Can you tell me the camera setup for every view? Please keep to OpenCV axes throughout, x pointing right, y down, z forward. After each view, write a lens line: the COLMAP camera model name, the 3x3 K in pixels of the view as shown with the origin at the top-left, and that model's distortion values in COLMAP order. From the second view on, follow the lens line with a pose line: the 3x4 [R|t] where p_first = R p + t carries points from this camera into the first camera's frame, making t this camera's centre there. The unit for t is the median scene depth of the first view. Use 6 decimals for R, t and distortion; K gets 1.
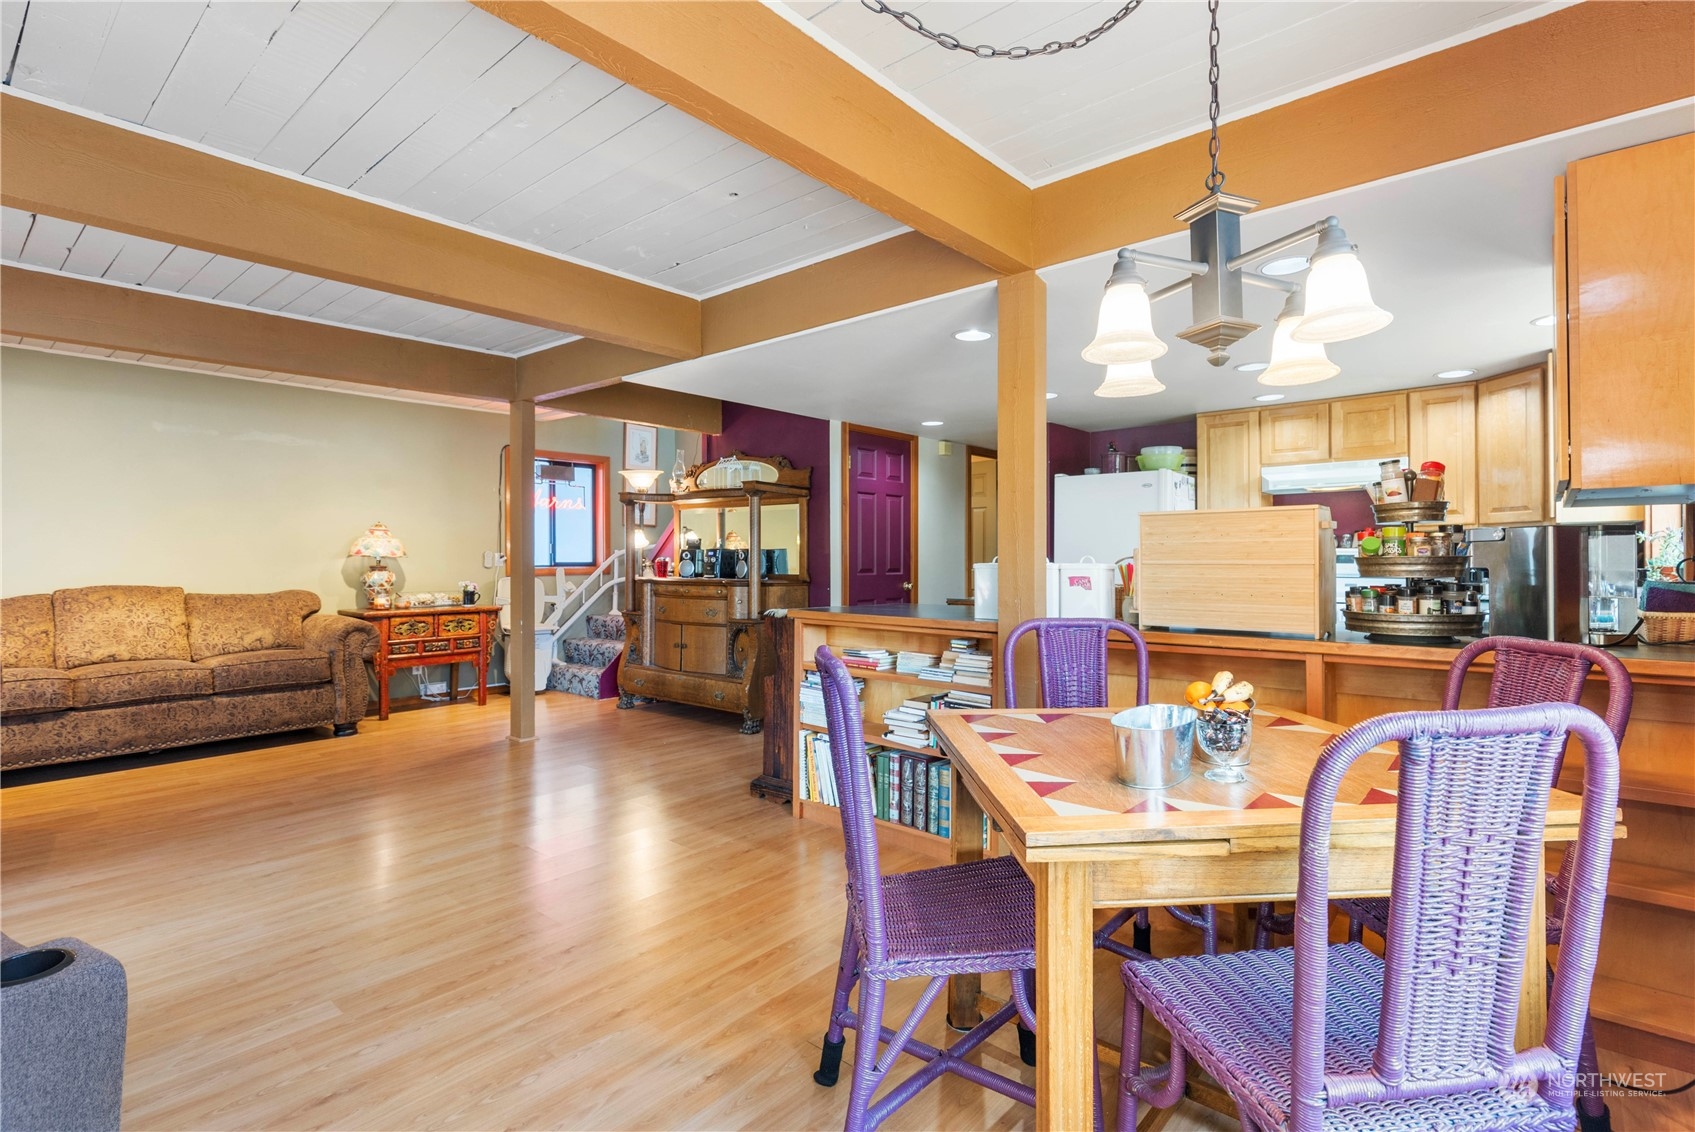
lens RADIAL K [[811.5, 0, 833.8], [0, 811.5, 554.8], [0, 0, 1]] dist [-0.000500, 0.000059]
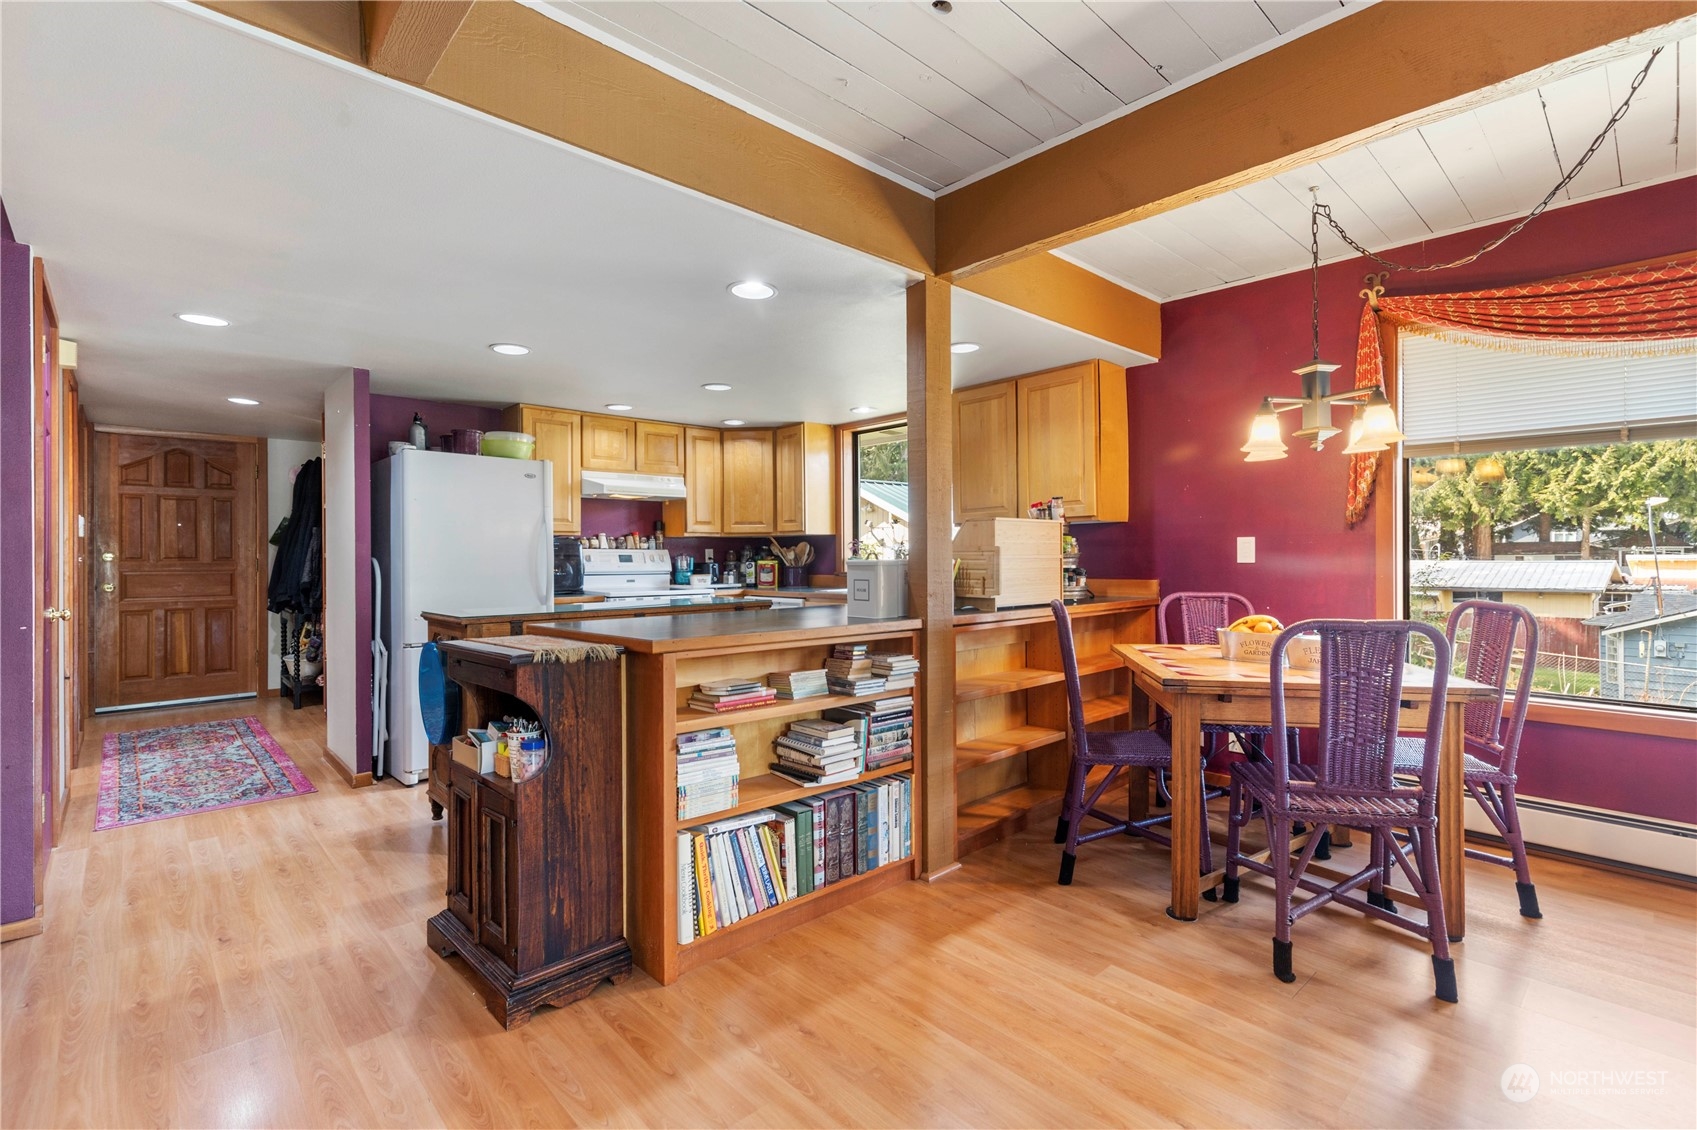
lens RADIAL K [[771.0, 0, 843.9], [0, 771.0, 559.4], [0, 0, 1]] dist [0.007628, -0.002256]
pose [[0.104856, -0.001930, 0.994486, -0.487246], [-0.000292, 0.999998, 0.001971, 0.005426], [-0.994487, -0.000497, 0.104855, 0.651436]]
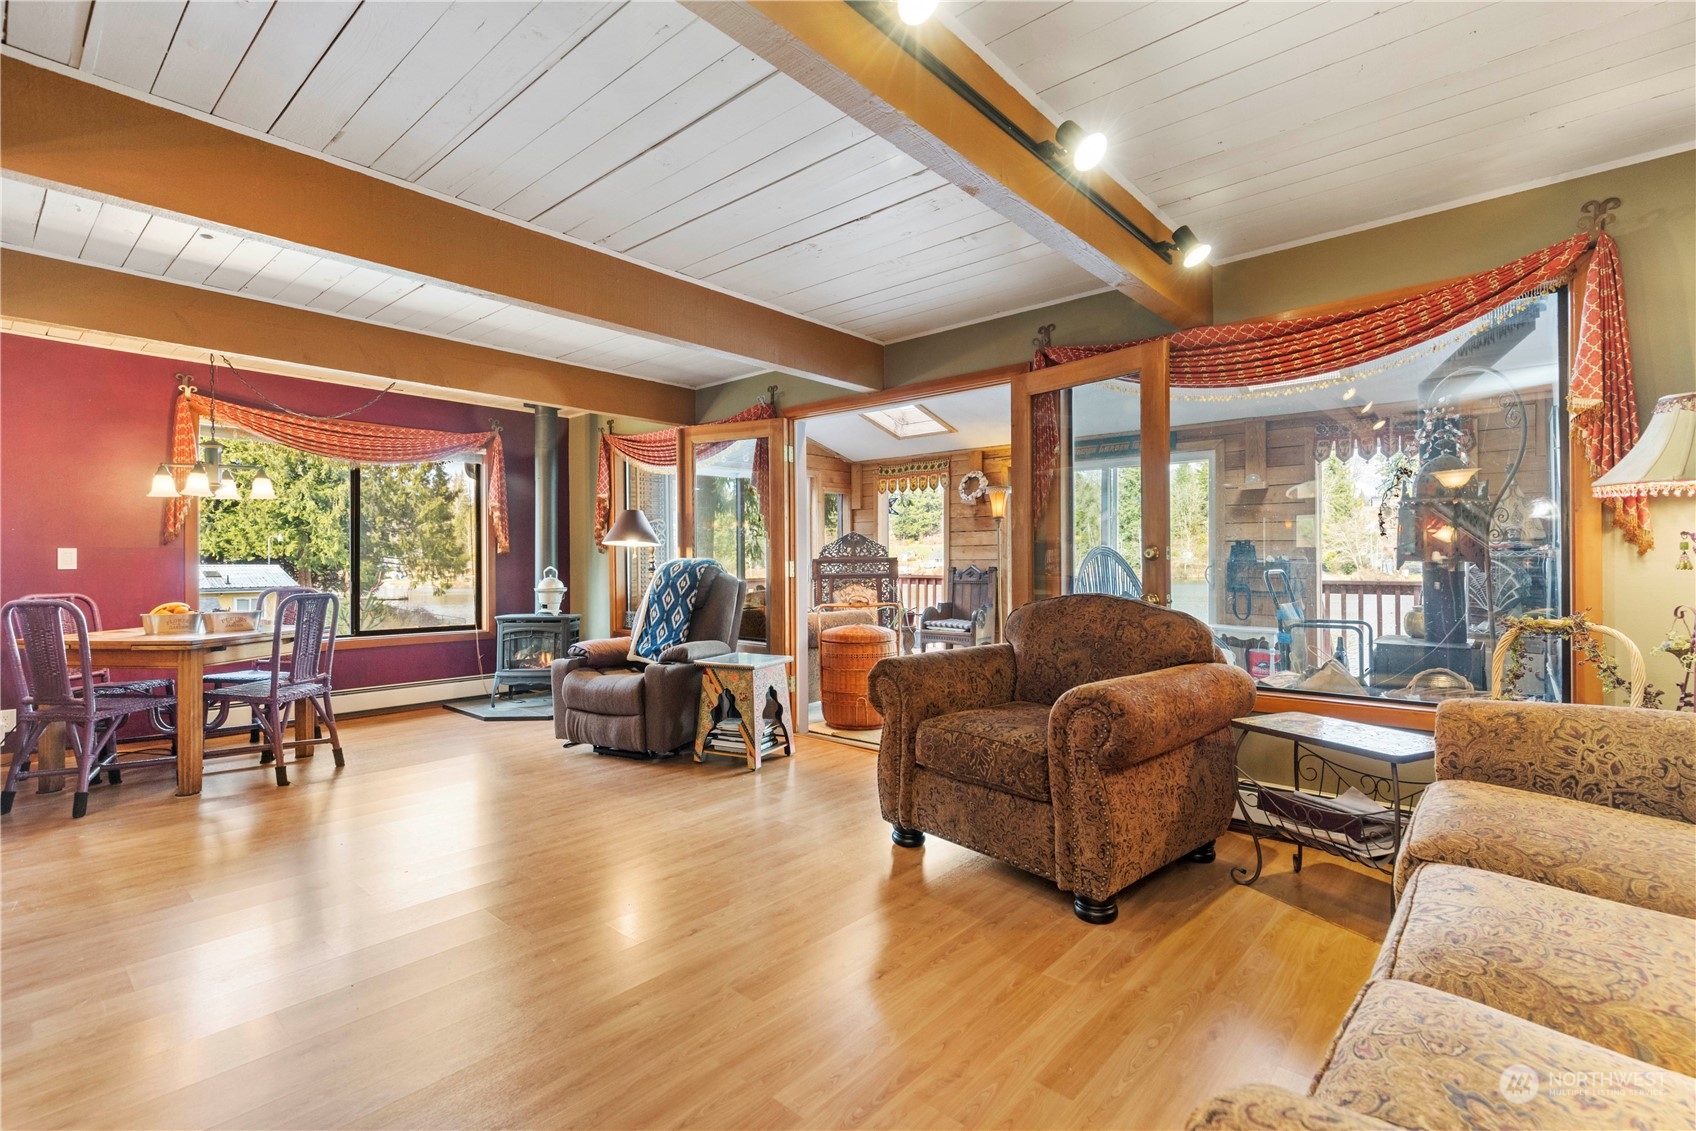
lens RADIAL K [[770.5, 0, 848.4], [0, 770.5, 559.3], [0, 0, 1]] dist [0.007628, -0.002256]
pose [[-0.999974, 0.007068, -0.001624, -0.644896], [0.007076, 0.999961, -0.005190, 0.010446], [0.001587, -0.005201, -0.999985, 1.329773]]
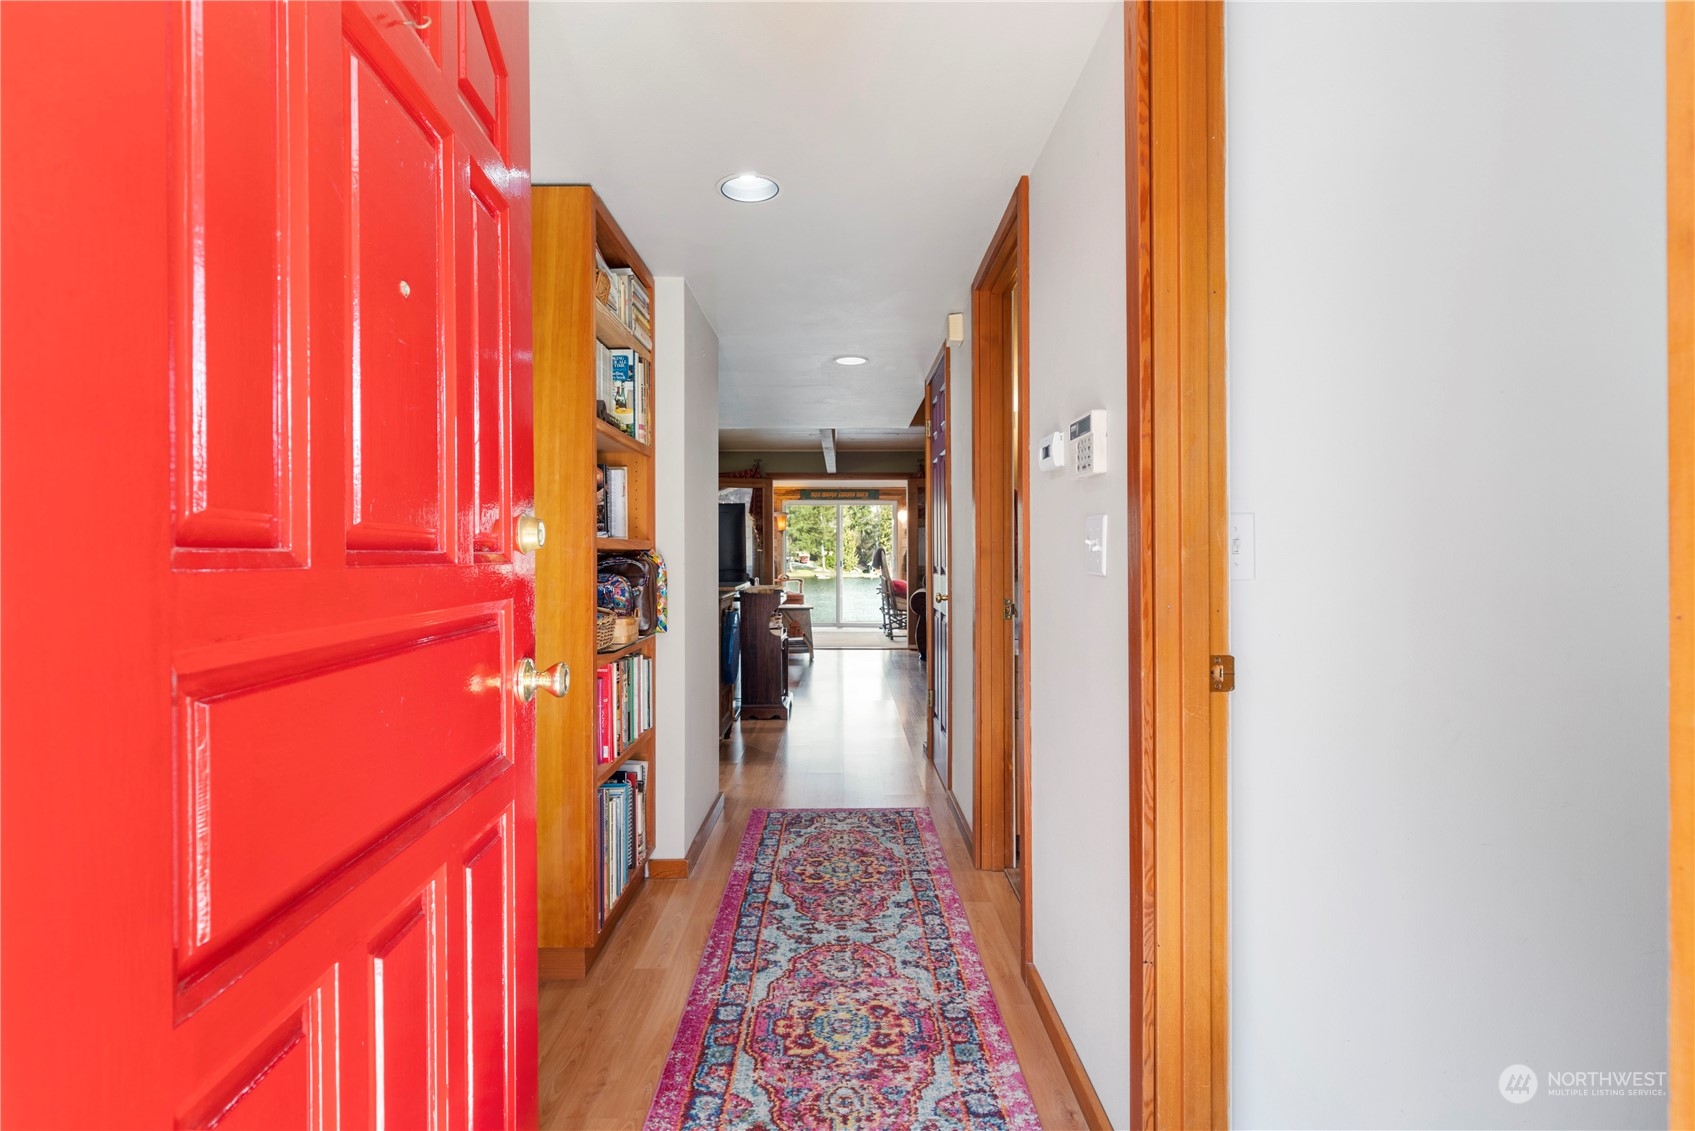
lens RADIAL K [[811.5, 0, 846.7], [0, 811.5, 561.5], [0, 0, 1]] dist [-0.000500, 0.000059]
pose [[-0.744635, 0.003151, -0.667464, 0.770940], [0.001099, 0.999993, 0.003494, 0.014355], [0.667471, 0.001868, -0.744634, 1.984554]]
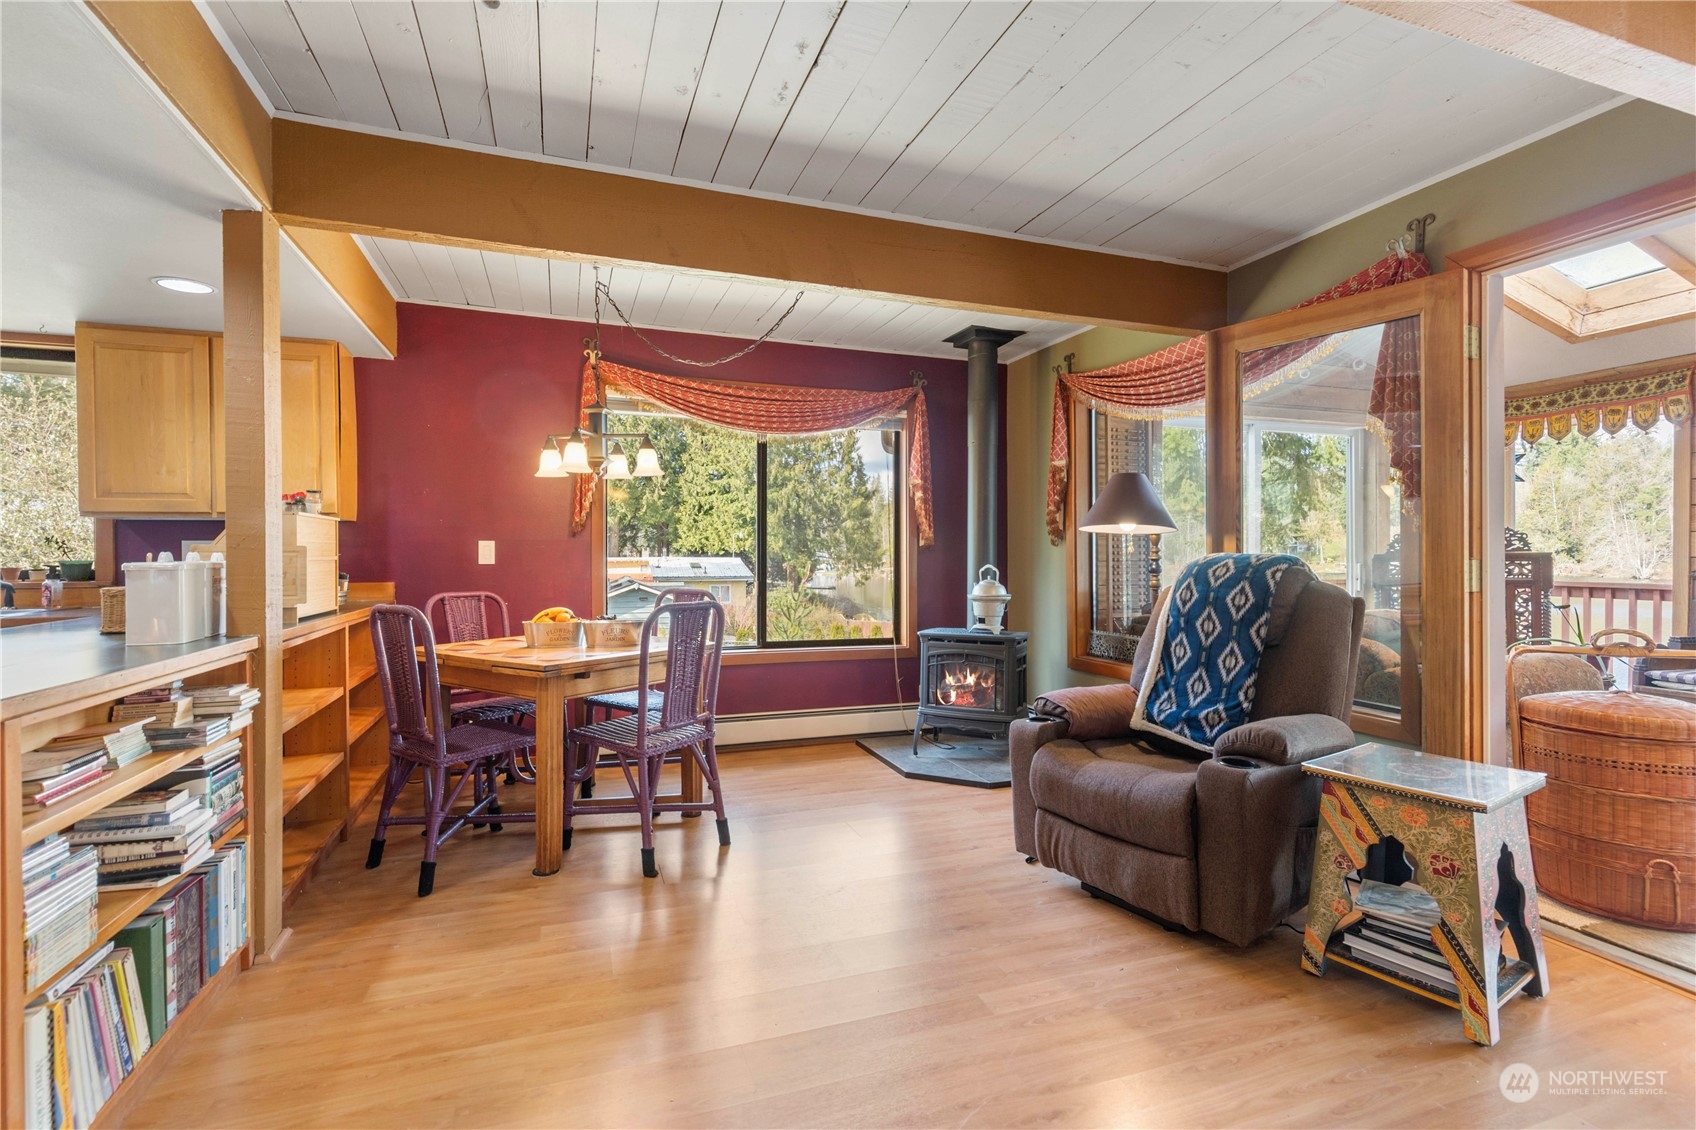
lens RADIAL K [[770.5, 0, 848.2], [0, 770.5, 560.7], [0, 0, 1]] dist [0.007628, -0.002256]
pose [[-0.876990, 0.000753, 0.480507, -0.432883], [0.001670, 0.999998, 0.001481, 0.006042], [-0.480505, 0.002101, -0.876989, 0.904676]]
